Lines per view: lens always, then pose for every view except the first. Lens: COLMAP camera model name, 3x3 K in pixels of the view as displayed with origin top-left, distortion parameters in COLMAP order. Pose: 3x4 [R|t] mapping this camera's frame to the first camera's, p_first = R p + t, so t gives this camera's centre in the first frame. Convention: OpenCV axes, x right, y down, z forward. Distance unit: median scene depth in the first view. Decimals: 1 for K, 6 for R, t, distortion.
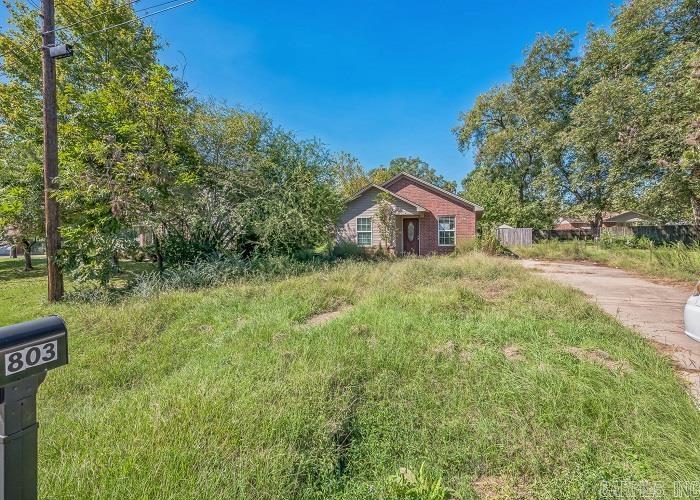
lens RADIAL K [[324.3, 0, 350.2], [0, 324.3, 244.4], [0, 0, 1]] dist [0.013685, 0.000861]
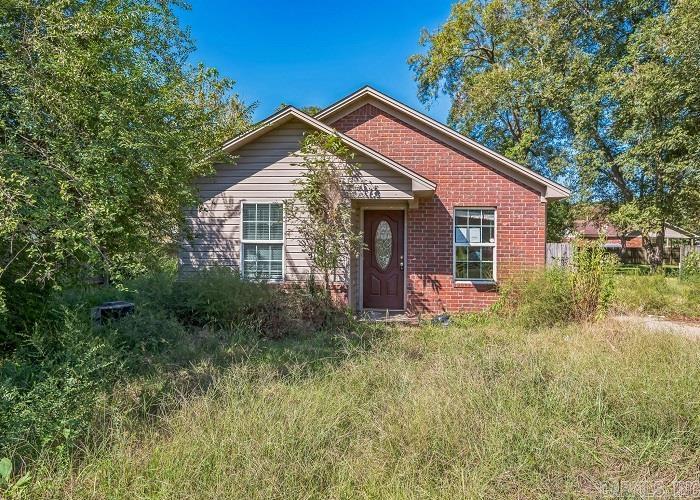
lens RADIAL K [[535.1, 0, 352.8], [0, 535.1, 250.5], [0, 0, 1]] dist [0.015308, 0.002697]
pose [[0.965463, 0.023227, 0.259503, -0.013230], [-0.017048, 0.999516, -0.026038, -0.013232], [-0.259982, 0.020714, 0.965391, 0.347943]]
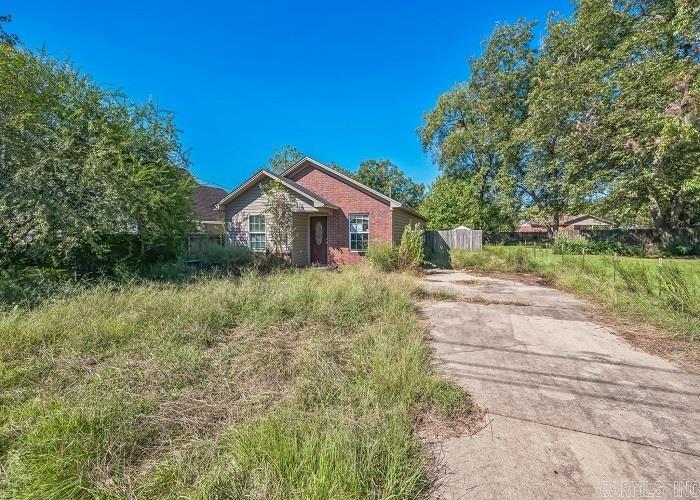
lens RADIAL K [[282.8, 0, 348.5], [0, 282.8, 249.9], [0, 0, 1]] dist [0.002922, -0.001181]
pose [[0.999864, 0.012014, 0.011276, 0.225603], [-0.012338, 0.999498, 0.029165, -0.016913], [-0.010920, -0.029300, 0.999511, 0.267418]]
